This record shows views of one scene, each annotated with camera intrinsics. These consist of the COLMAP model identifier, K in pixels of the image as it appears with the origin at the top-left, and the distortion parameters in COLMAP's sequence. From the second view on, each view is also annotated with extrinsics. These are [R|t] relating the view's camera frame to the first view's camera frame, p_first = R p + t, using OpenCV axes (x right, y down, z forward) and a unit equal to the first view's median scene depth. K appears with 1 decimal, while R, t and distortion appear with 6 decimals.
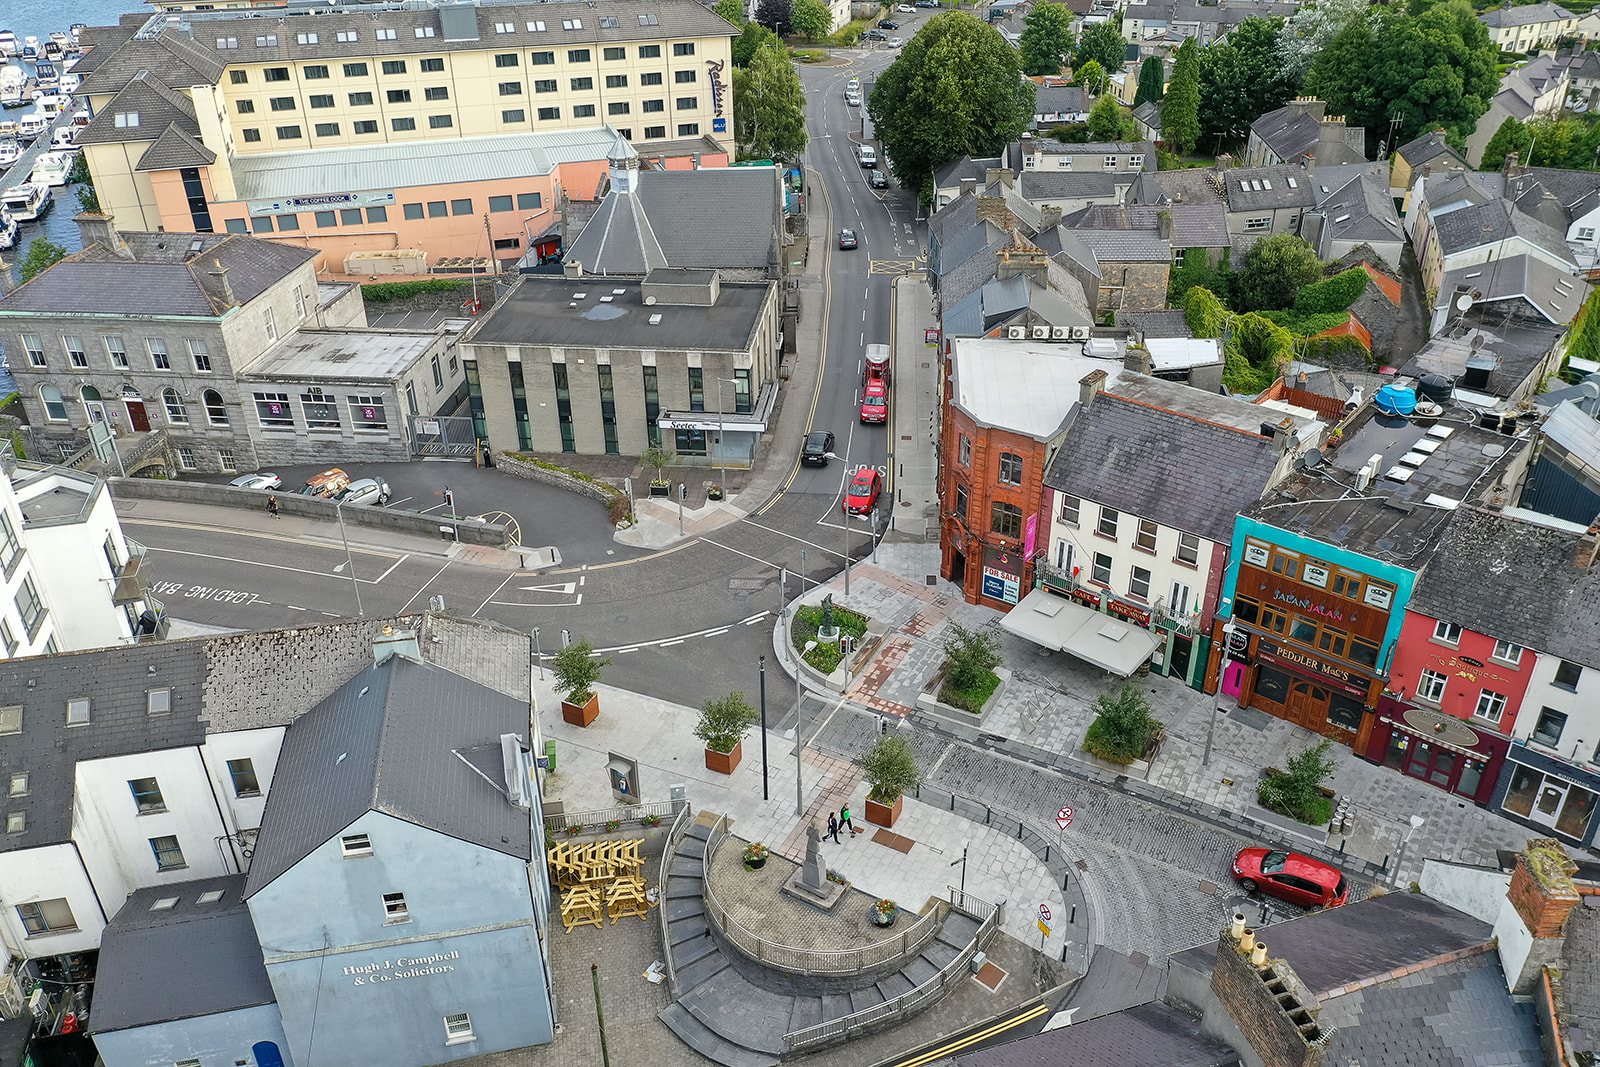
lens RADIAL K [[1271.7, 0, 800.0], [0, 1271.7, 533.5], [0, 0, 1]] dist [0.001321, 0.008146]
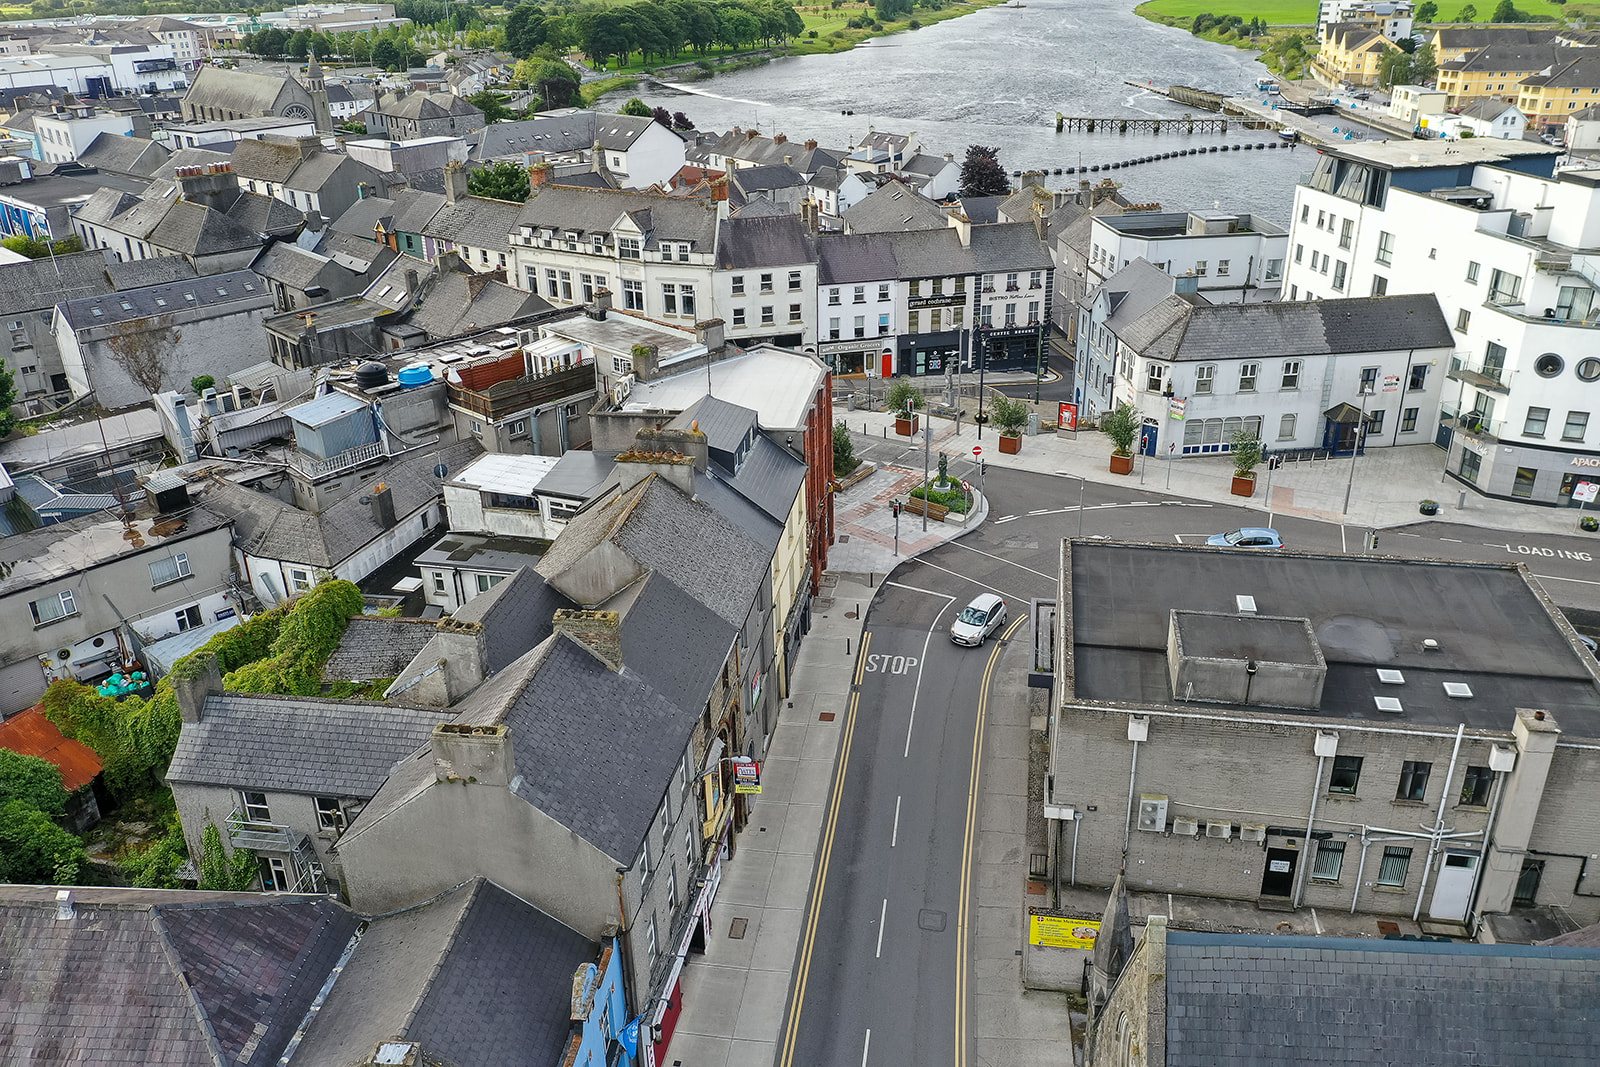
lens RADIAL K [[1252.3, 0, 800.7], [0, 1252.3, 546.1], [0, 0, 1]] dist [0.004329, 0.002155]
pose [[-0.996653, -0.001893, 0.081726, 0.052170], [0.066253, 0.566941, 0.821090, -0.786502], [-0.047888, 0.823757, -0.564918, 1.531223]]
